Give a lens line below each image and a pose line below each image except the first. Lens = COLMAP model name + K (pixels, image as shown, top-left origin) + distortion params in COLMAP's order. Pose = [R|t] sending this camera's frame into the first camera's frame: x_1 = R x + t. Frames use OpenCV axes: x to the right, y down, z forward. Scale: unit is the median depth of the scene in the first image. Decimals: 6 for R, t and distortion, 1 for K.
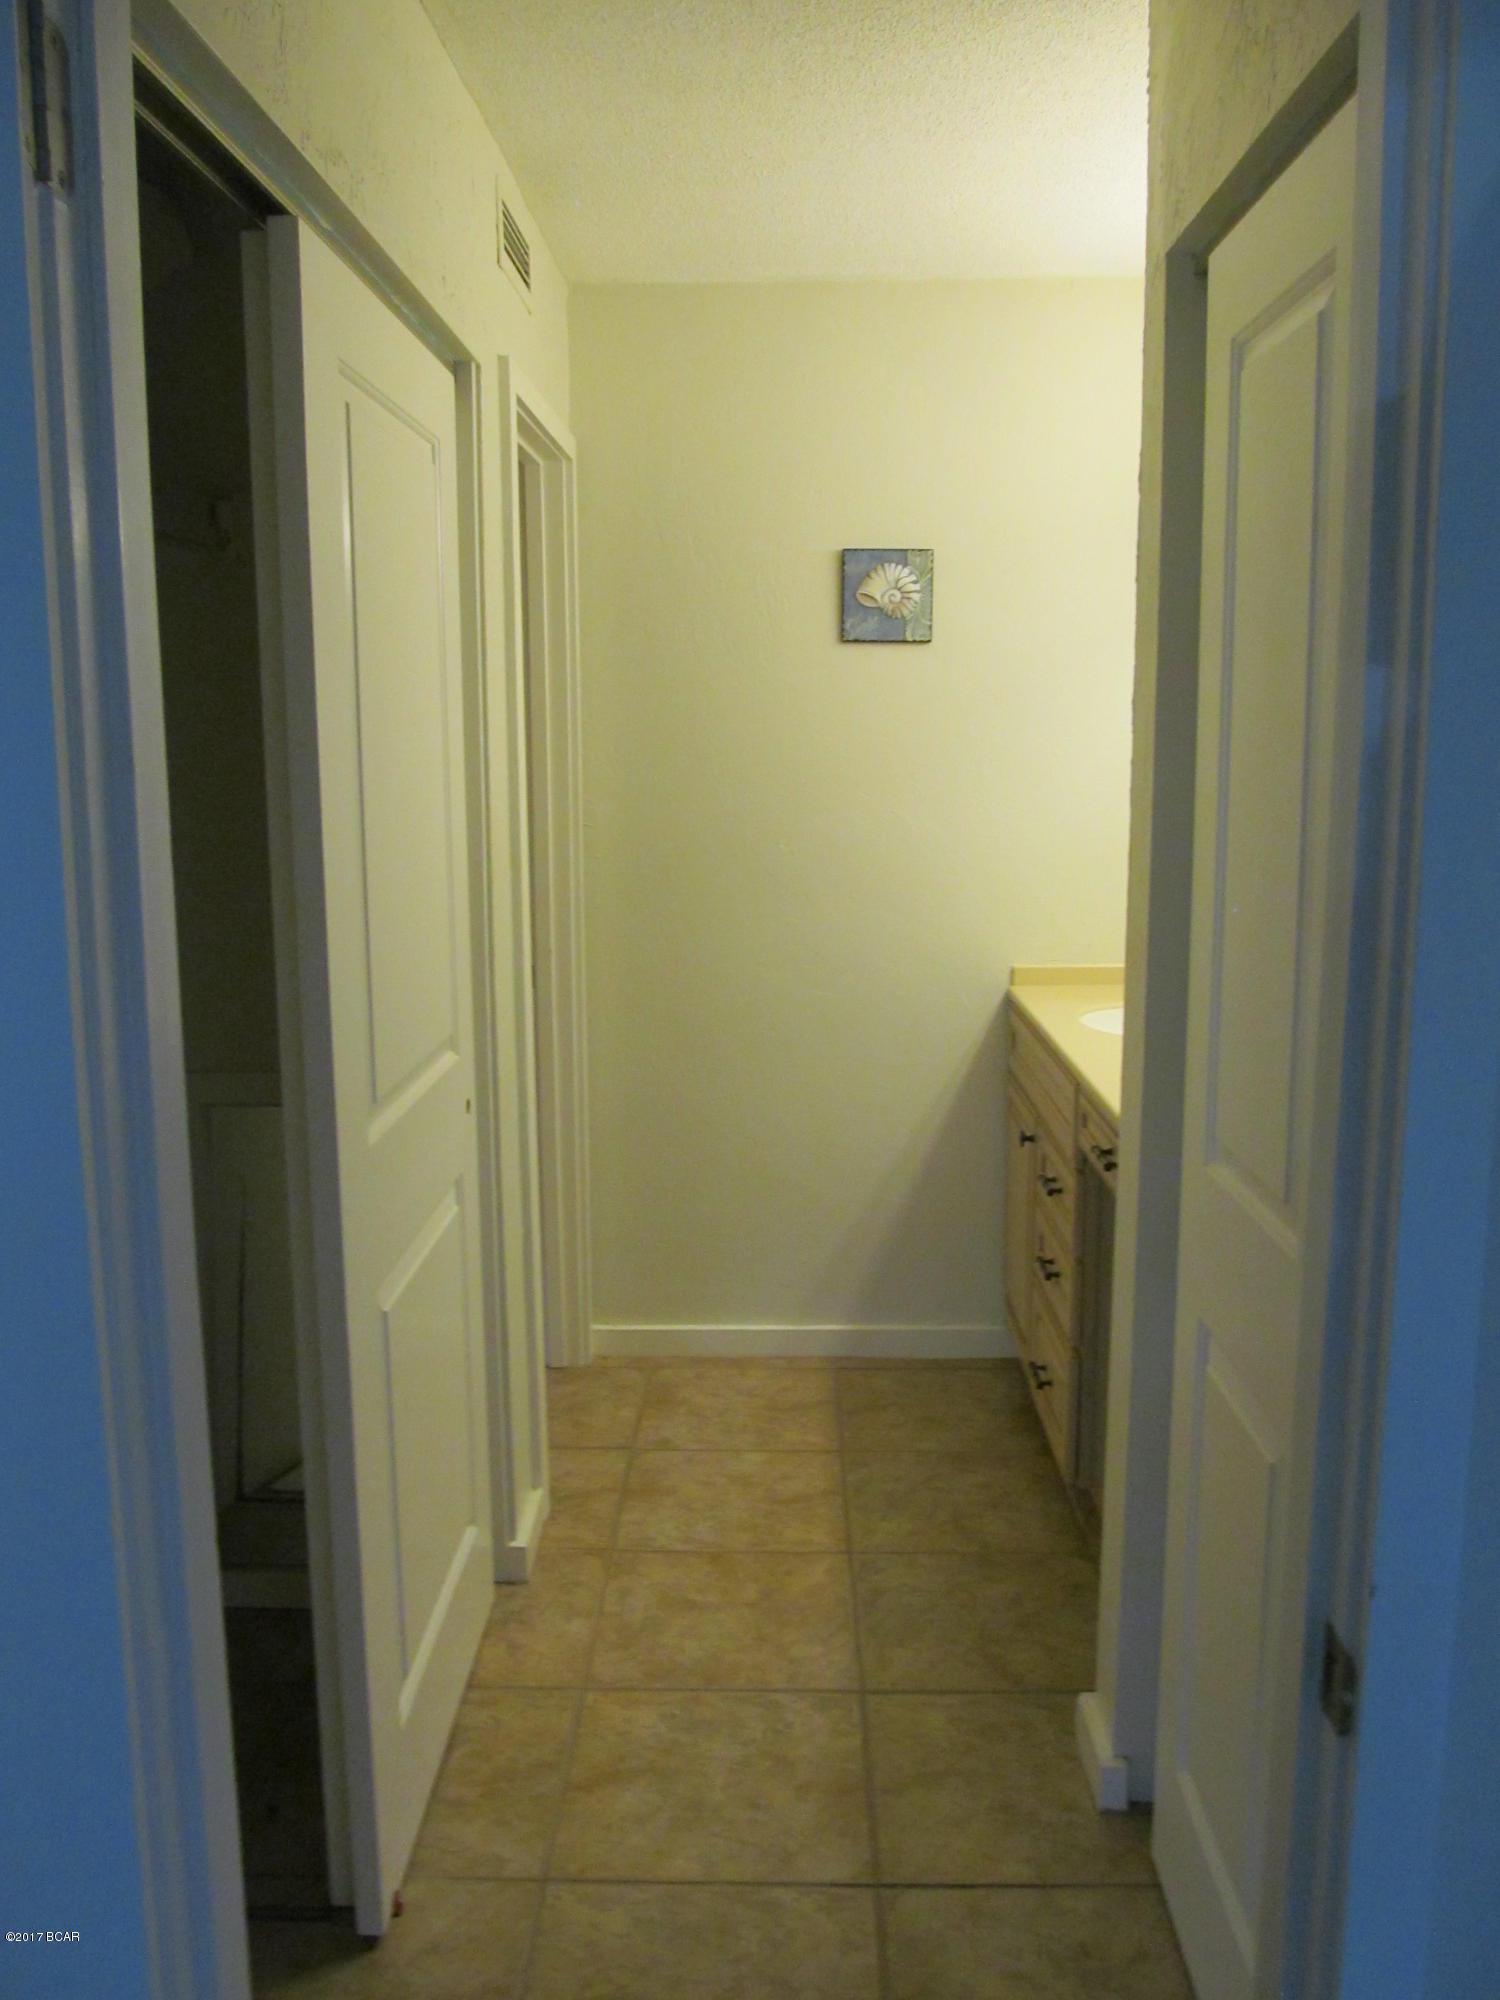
lens RADIAL K [[1672.9, 0, 764.0], [0, 1672.9, 1002.4], [0, 0, 1]] dist [-0.057246, 0.007633]
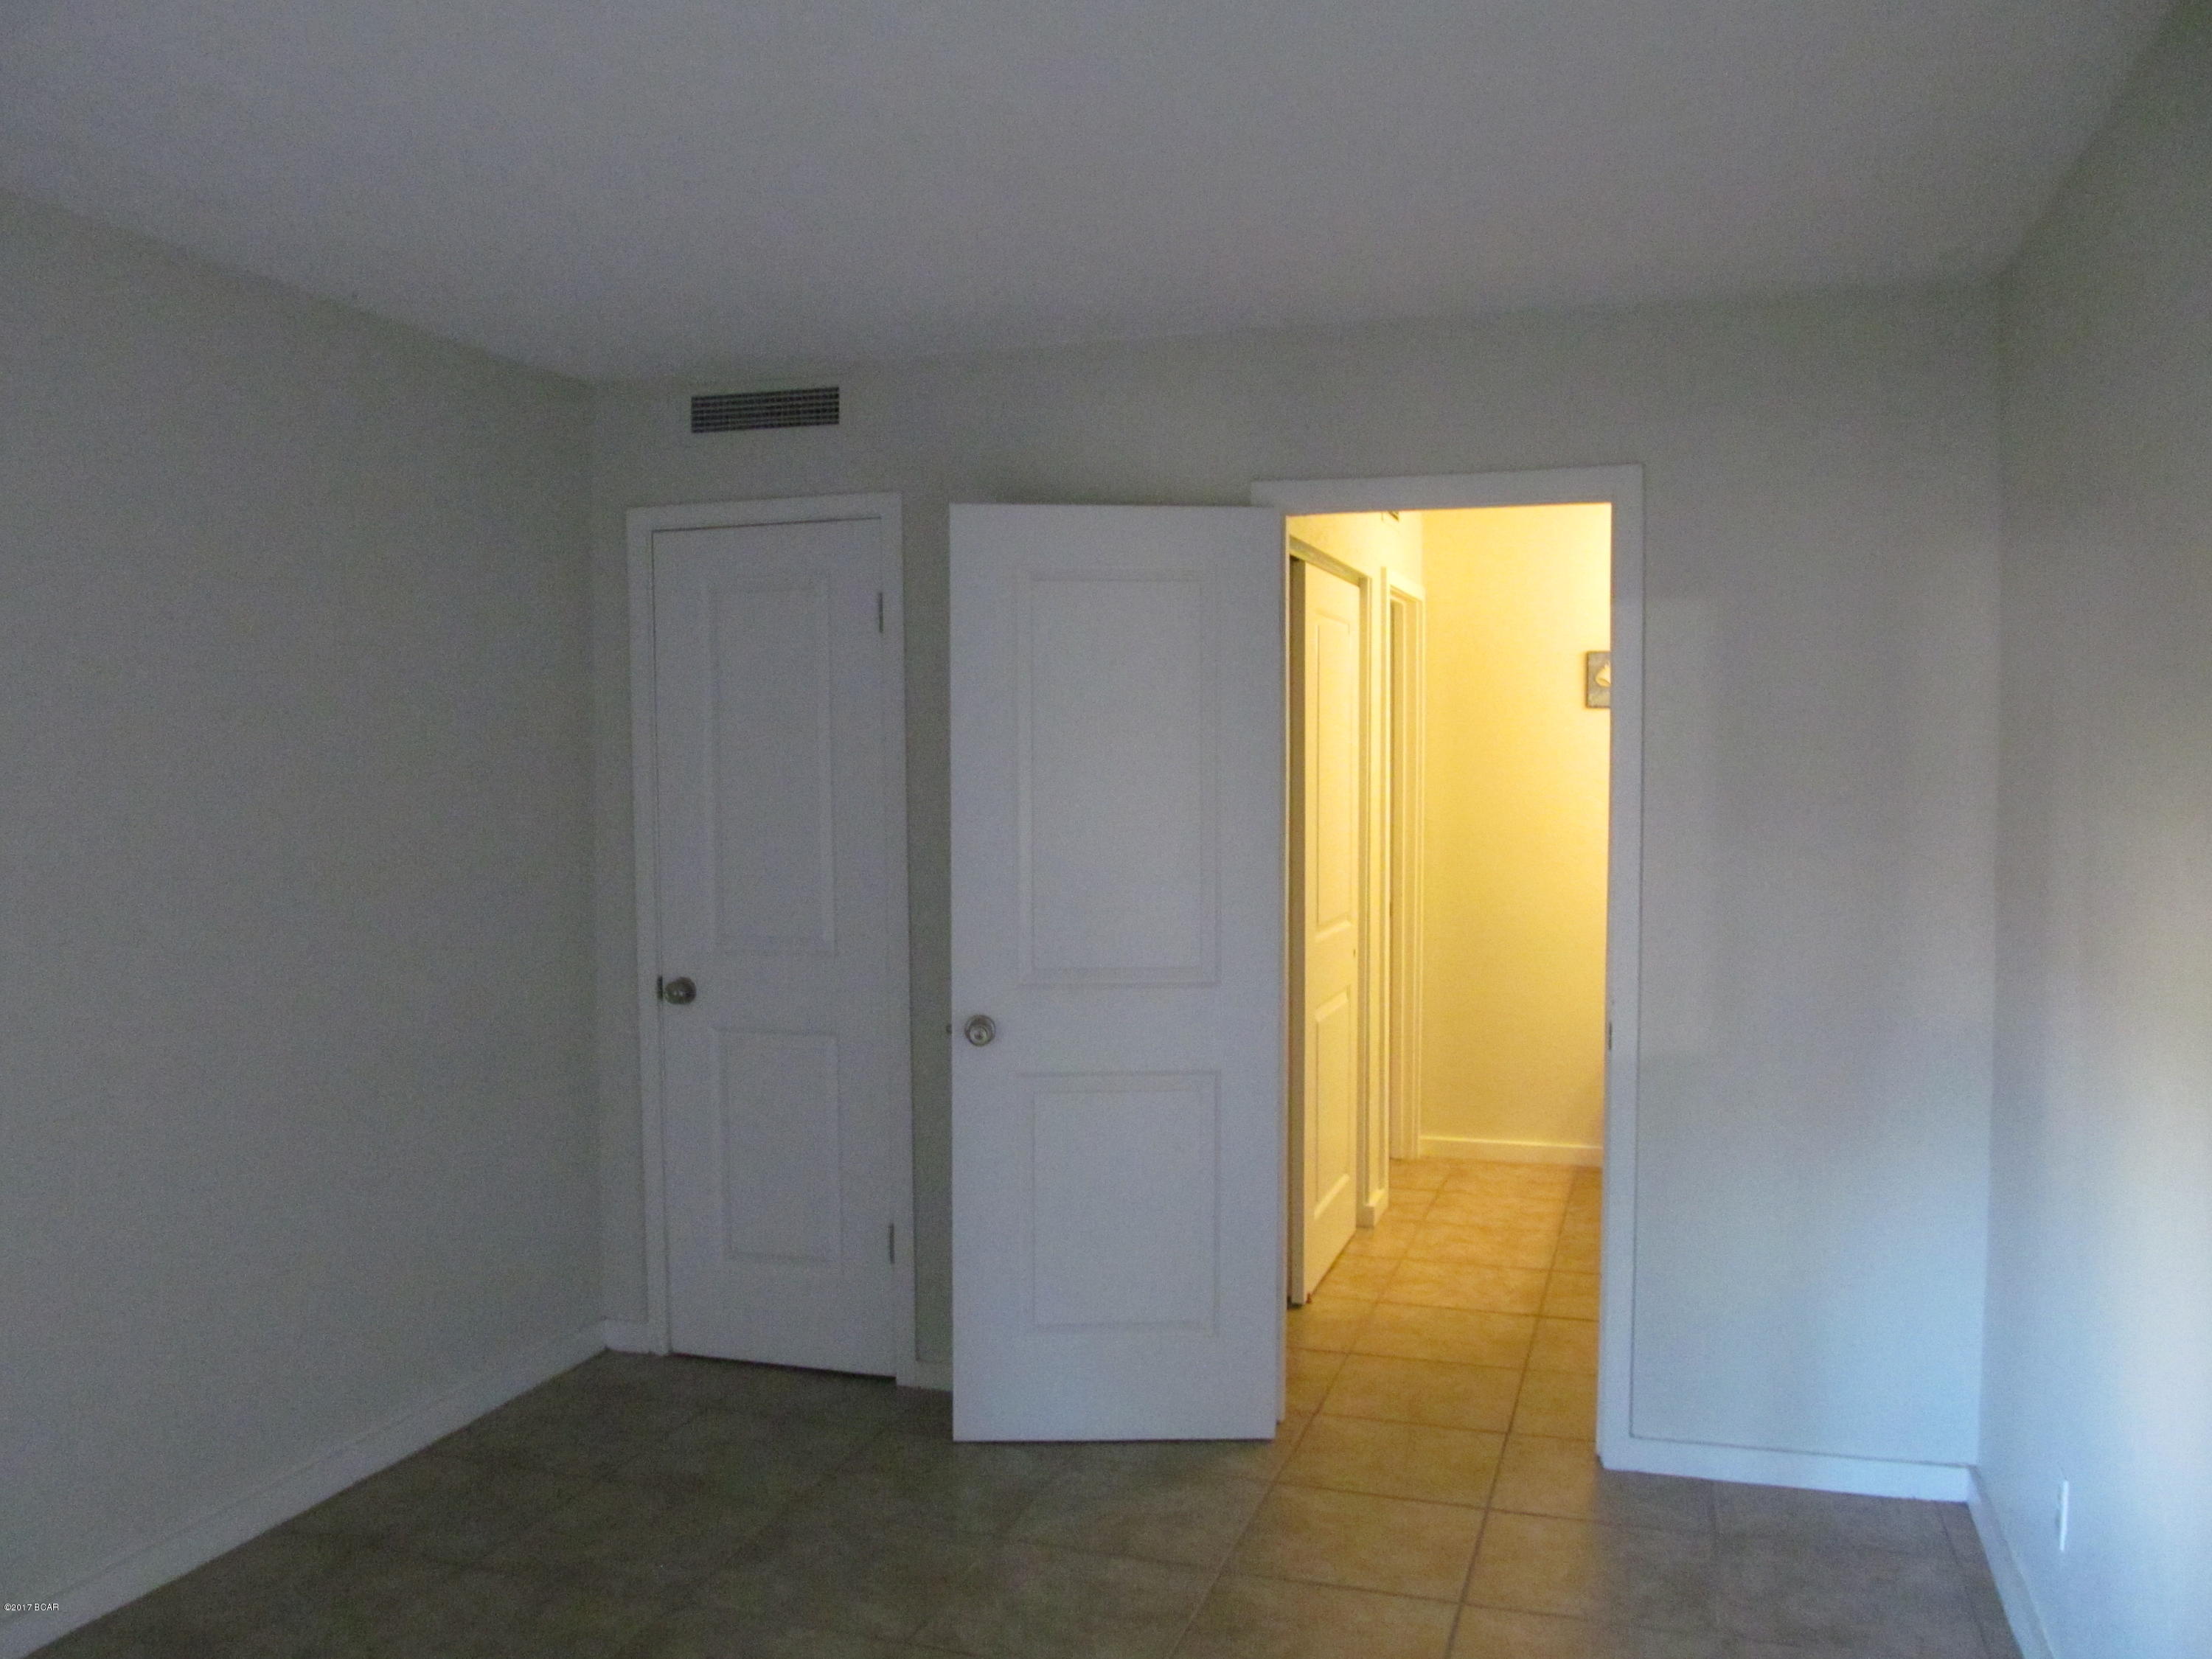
lens RADIAL K [[1850.3, 0, 1104.9], [0, 1850.3, 839.0], [0, 0, 1]] dist [-0.057246, 0.007633]
pose [[0.956898, 0.016907, -0.289931, 0.143385], [-0.049937, 0.993014, -0.106909, 0.149974], [0.286098, 0.116779, 0.951058, -0.983544]]
